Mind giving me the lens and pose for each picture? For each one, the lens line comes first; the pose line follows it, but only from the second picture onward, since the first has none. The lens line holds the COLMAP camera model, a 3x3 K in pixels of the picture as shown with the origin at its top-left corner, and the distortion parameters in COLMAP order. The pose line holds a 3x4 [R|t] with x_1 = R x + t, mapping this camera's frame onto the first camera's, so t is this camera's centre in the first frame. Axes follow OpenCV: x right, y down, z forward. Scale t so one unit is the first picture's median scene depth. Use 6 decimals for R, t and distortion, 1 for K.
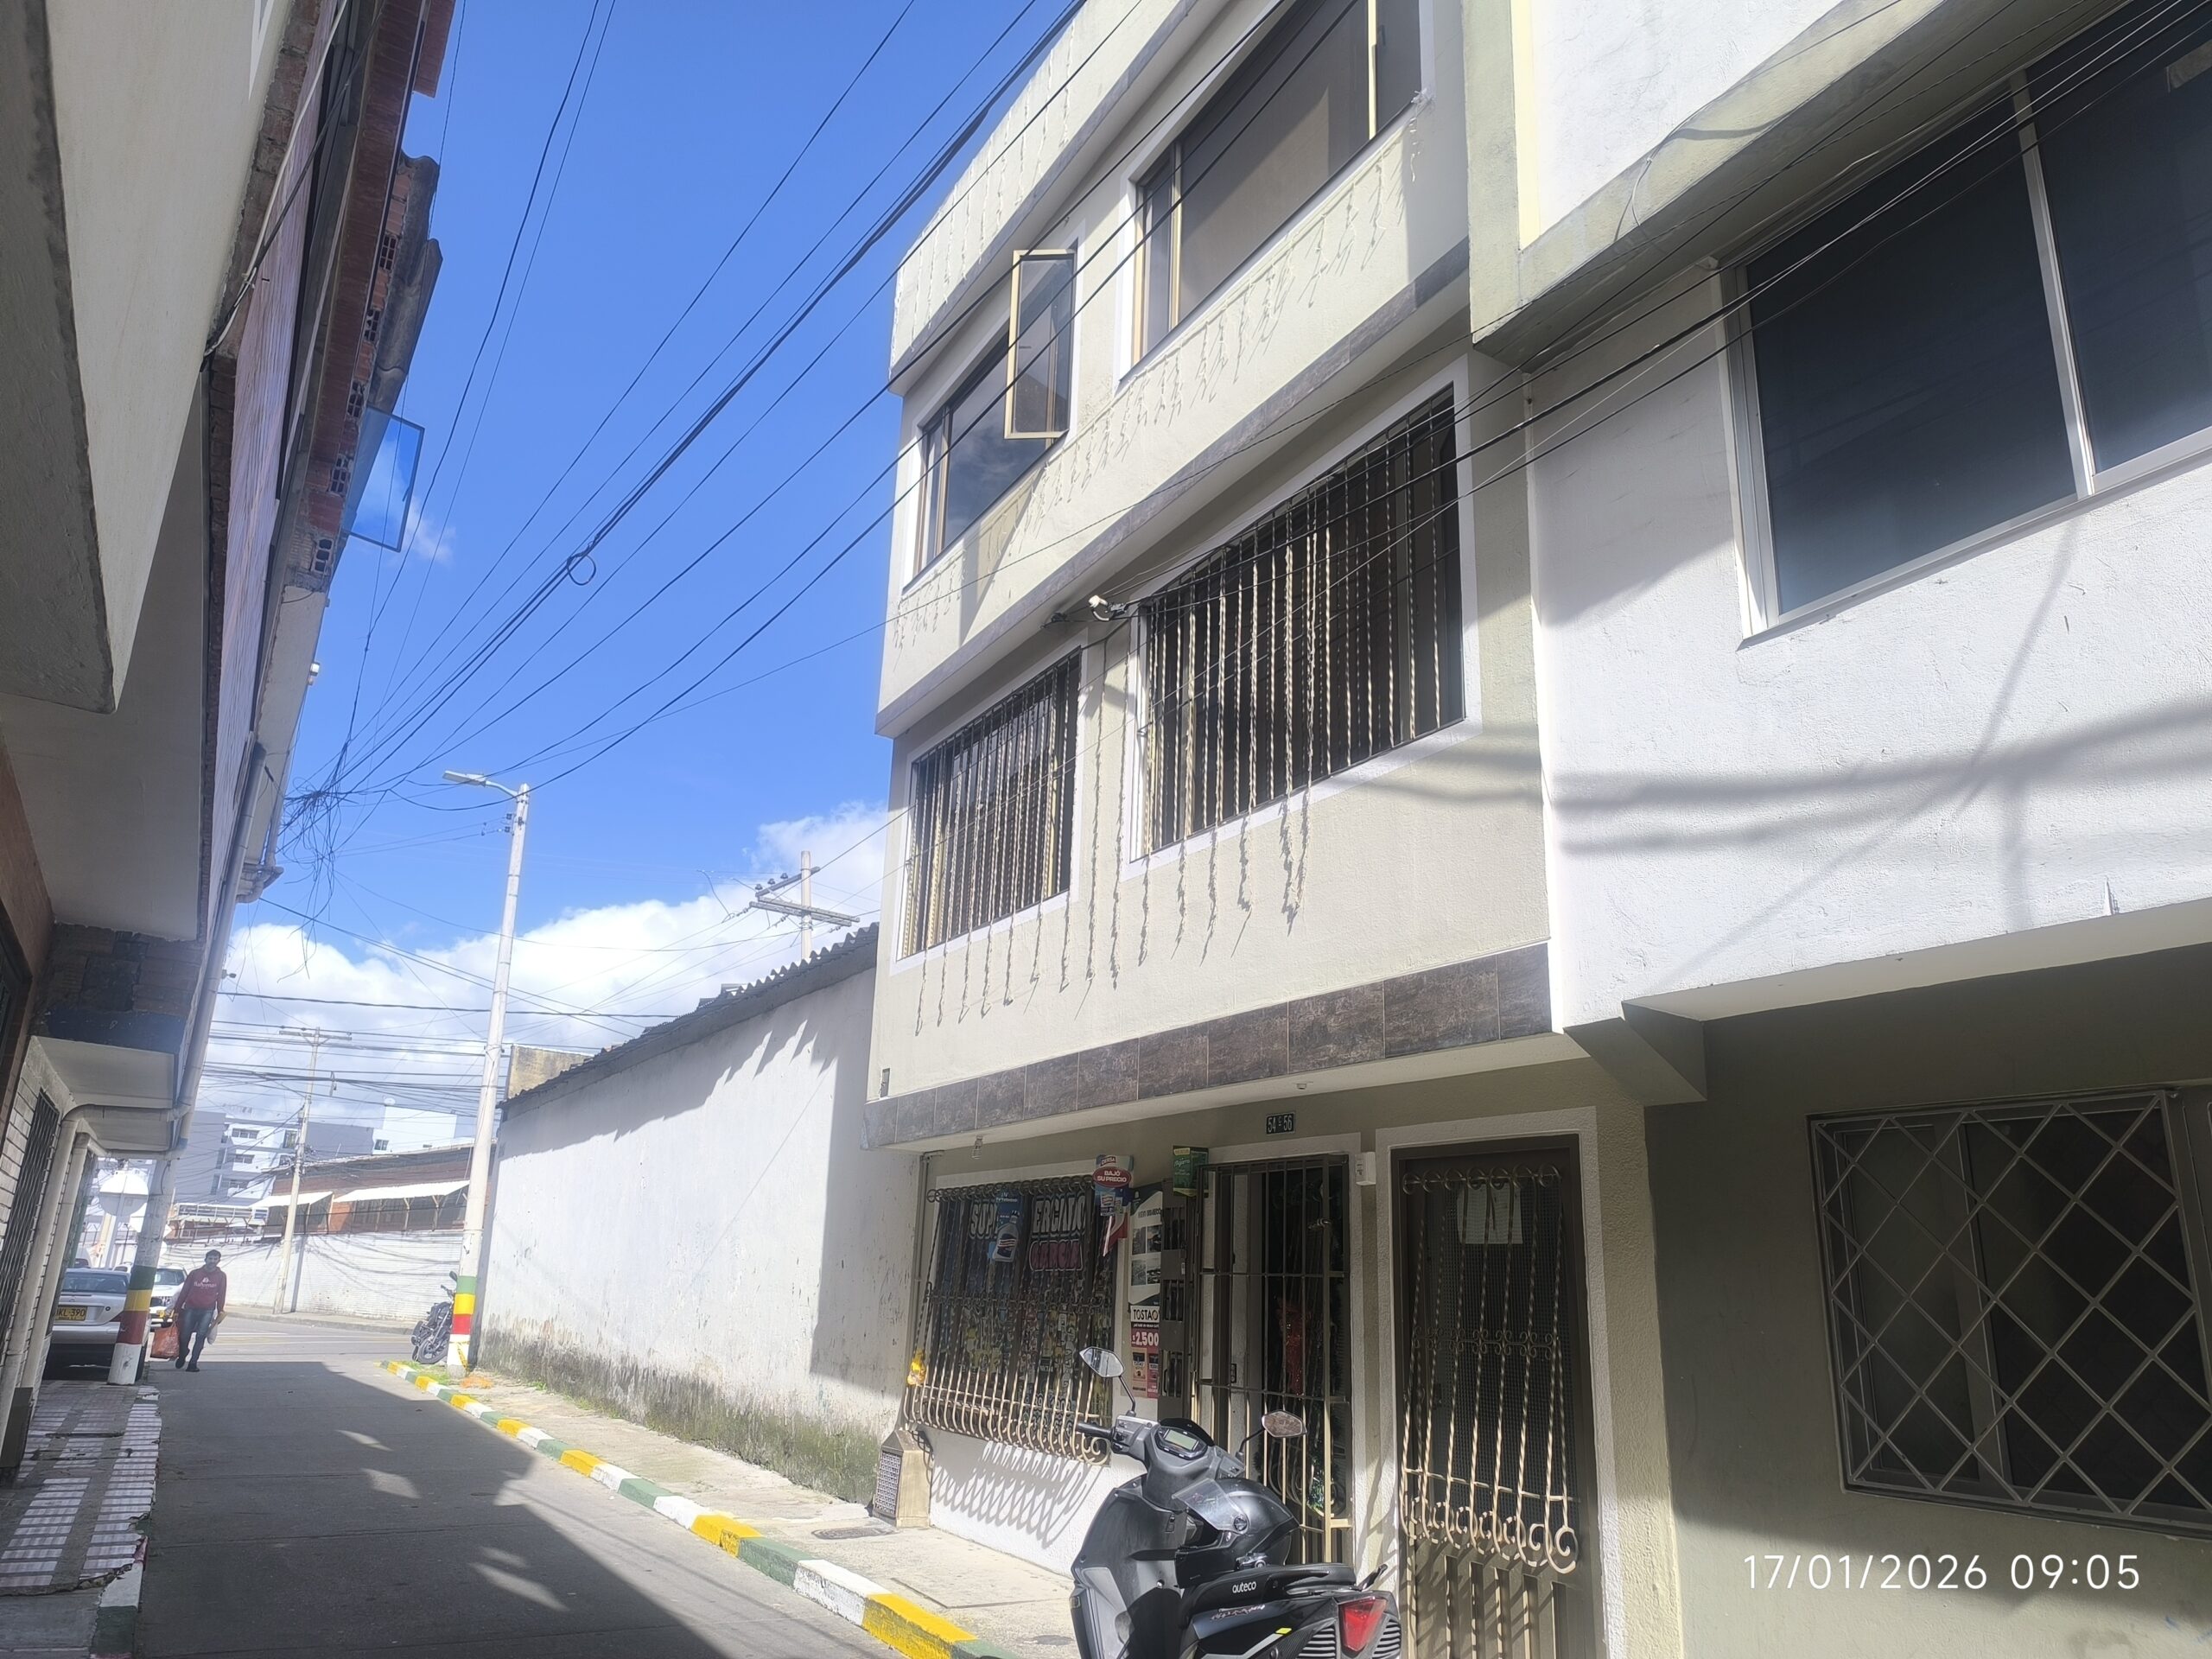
lens RADIAL K [[1516.9, 0, 1124.6], [0, 1516.9, 841.4], [0, 0, 1]] dist [0.023938, -0.031483]
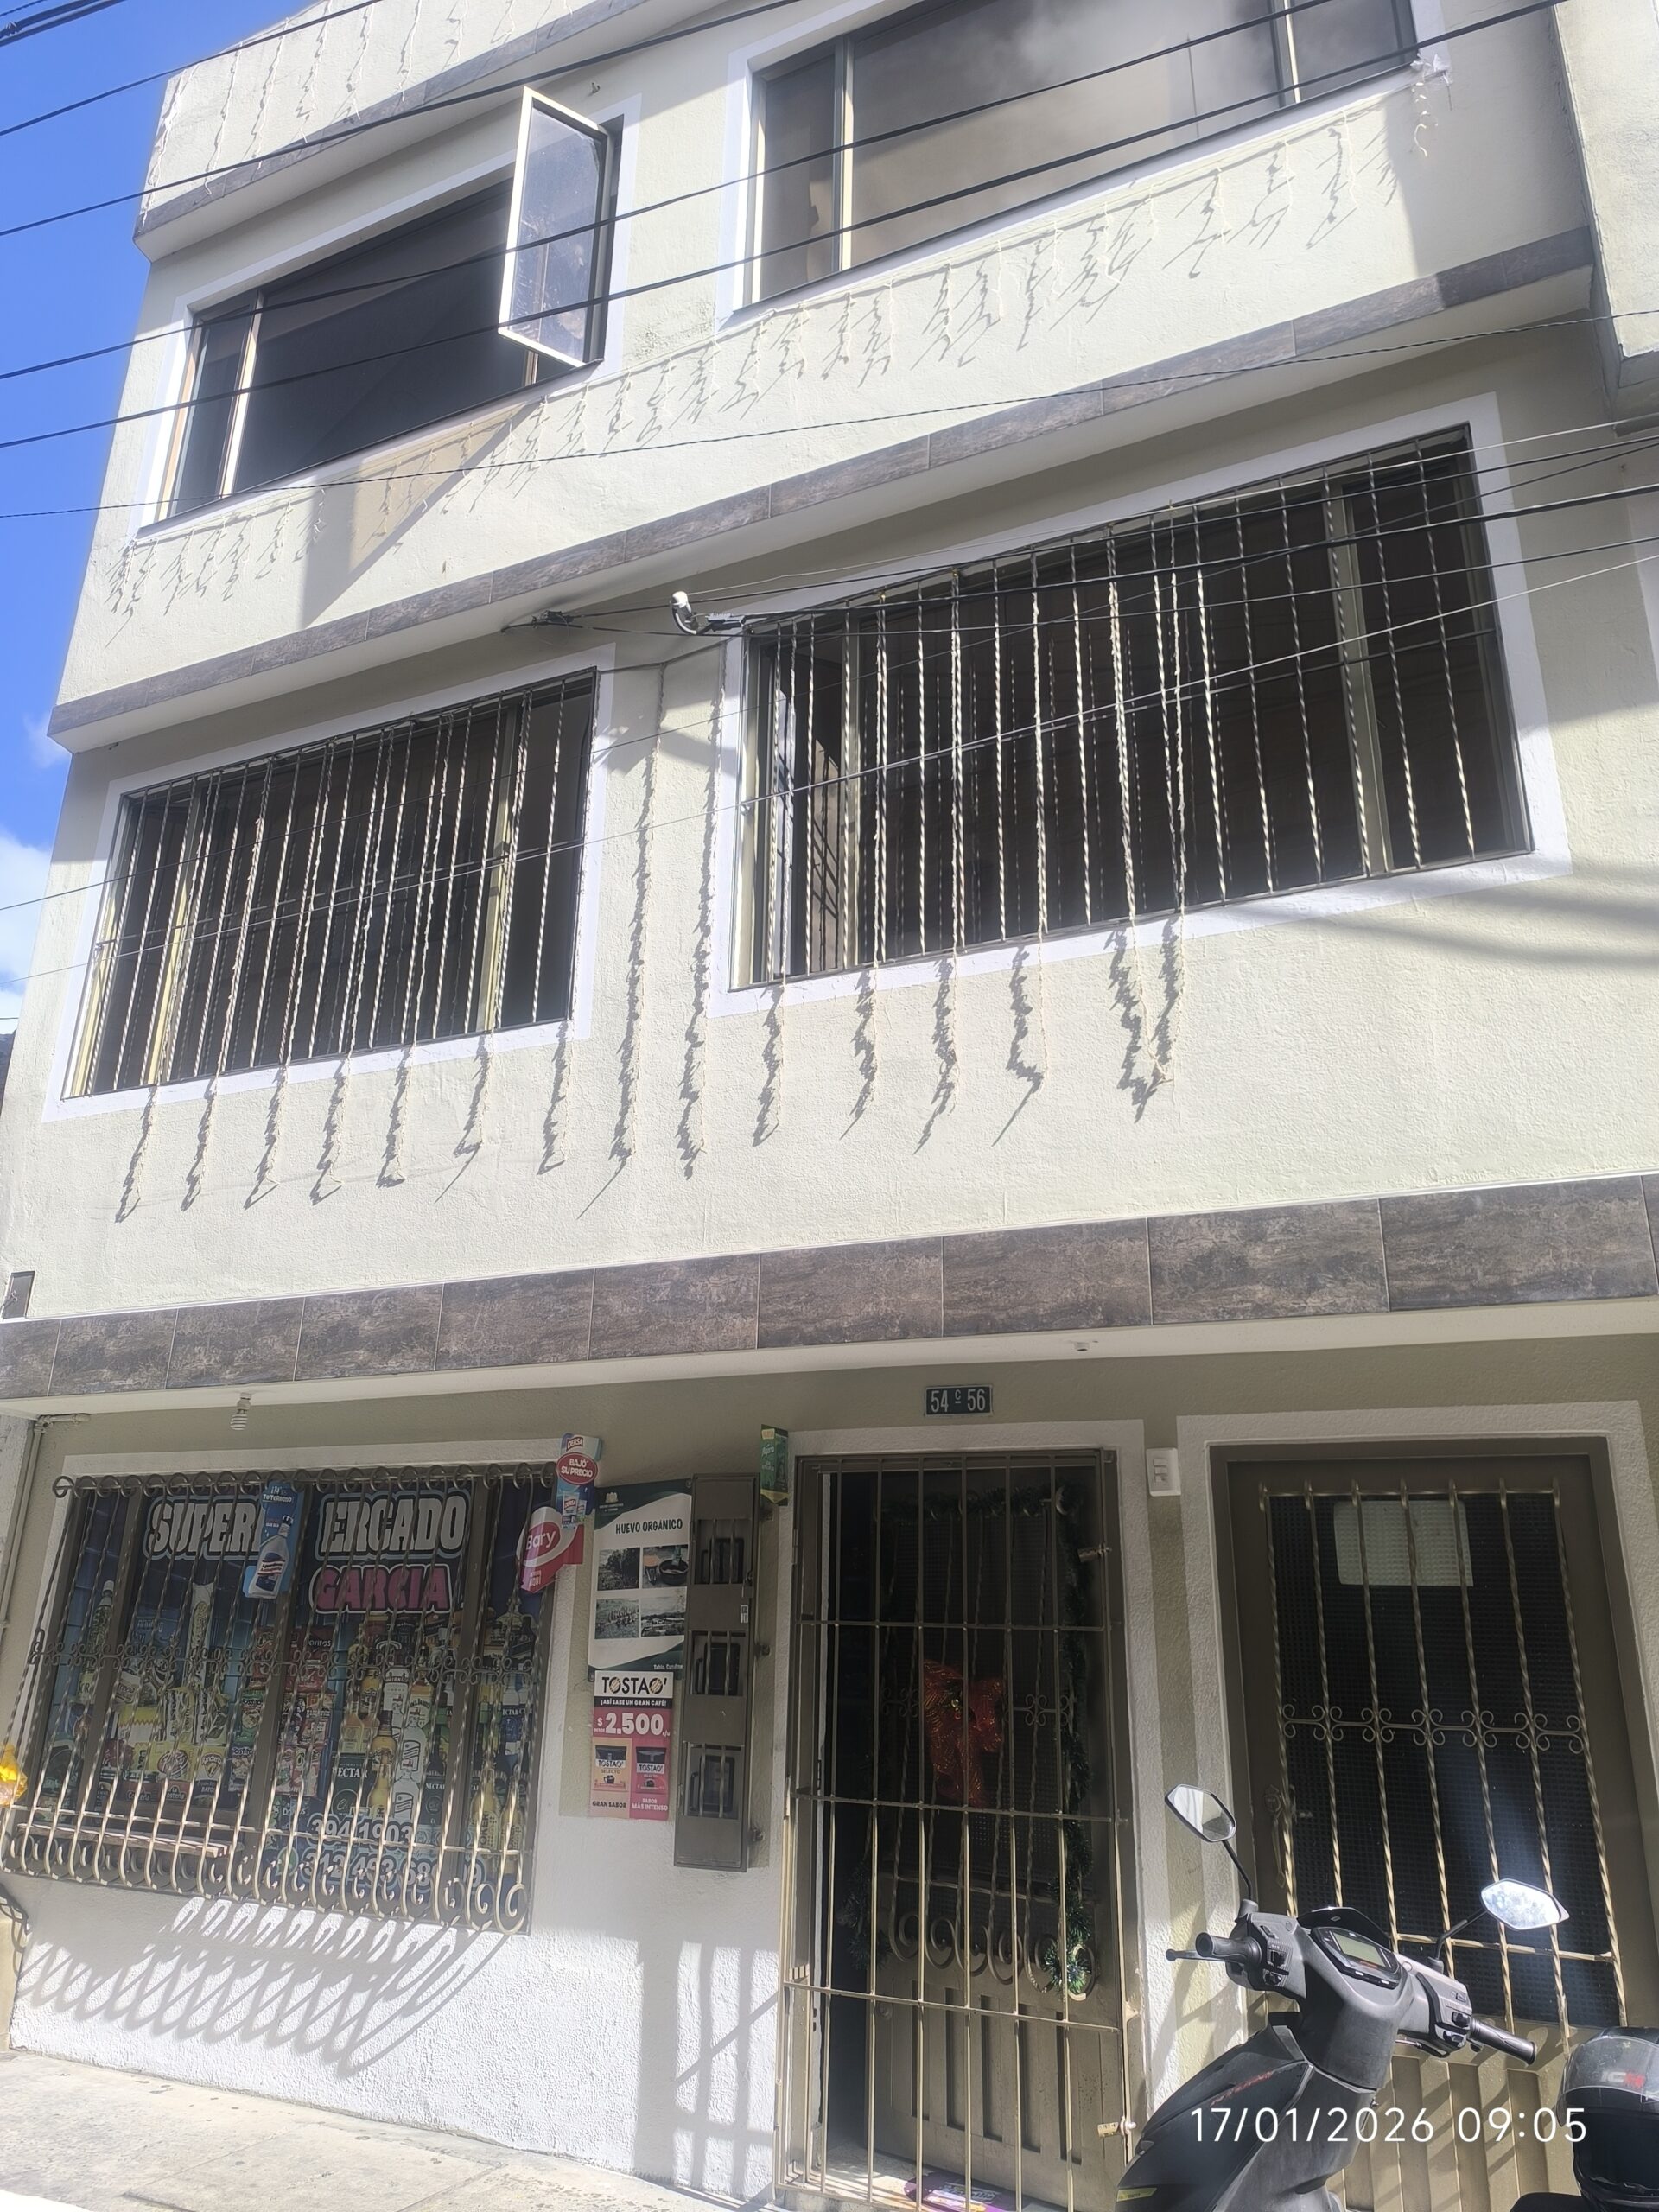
lens RADIAL K [[1516.9, 0, 809.6], [0, 1516.9, 1113.4], [0, 0, 1]] dist [0.023938, -0.031483]
pose [[0.819791, 0.169081, 0.547133, -0.310532], [-0.155950, 0.985224, -0.070798, 0.105058], [-0.551019, -0.027286, 0.834046, 0.421307]]
